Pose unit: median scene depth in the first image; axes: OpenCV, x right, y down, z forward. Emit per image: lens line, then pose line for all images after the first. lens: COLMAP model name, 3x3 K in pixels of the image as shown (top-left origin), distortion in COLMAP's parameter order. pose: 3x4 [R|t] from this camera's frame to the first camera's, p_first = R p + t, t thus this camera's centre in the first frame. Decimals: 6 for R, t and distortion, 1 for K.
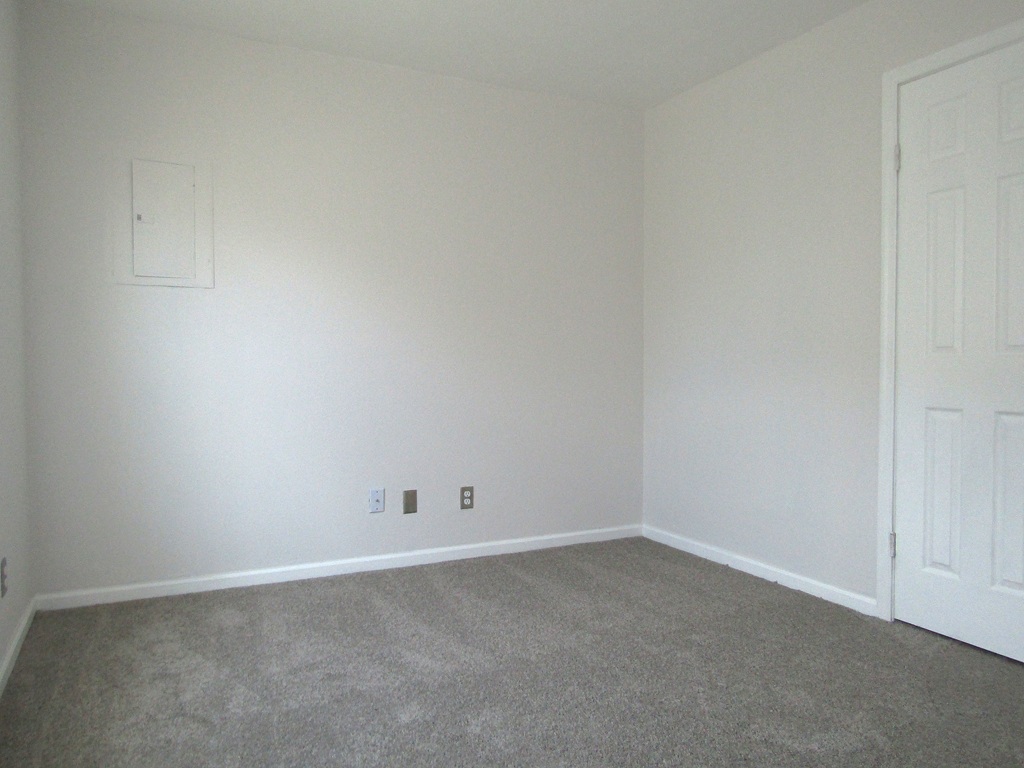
lens RADIAL K [[737.5, 0, 511.7], [0, 737.5, 385.5], [0, 0, 1]] dist [-0.006701, 0.002987]
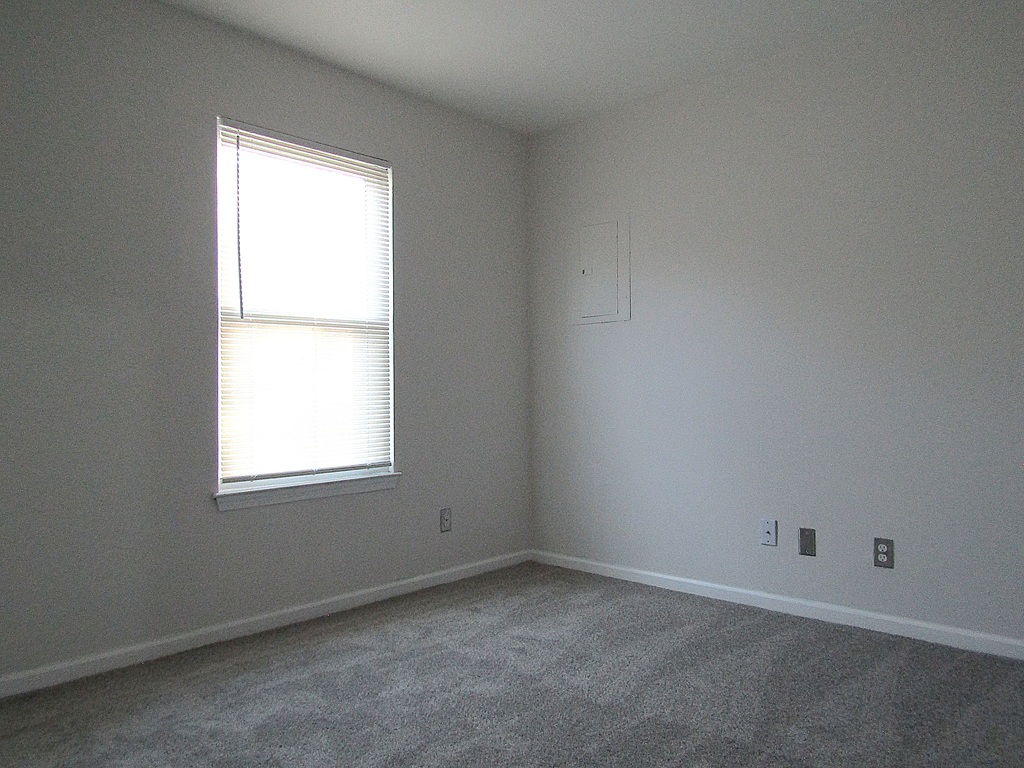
lens RADIAL K [[737.5, 0, 511.8], [0, 737.5, 383.8], [0, 0, 1]] dist [-0.006701, 0.002987]
pose [[0.341567, -0.014630, -0.939744, 0.637496], [-0.024257, 0.999409, -0.024376, 0.002269], [0.939544, 0.031121, 0.341010, 0.429414]]
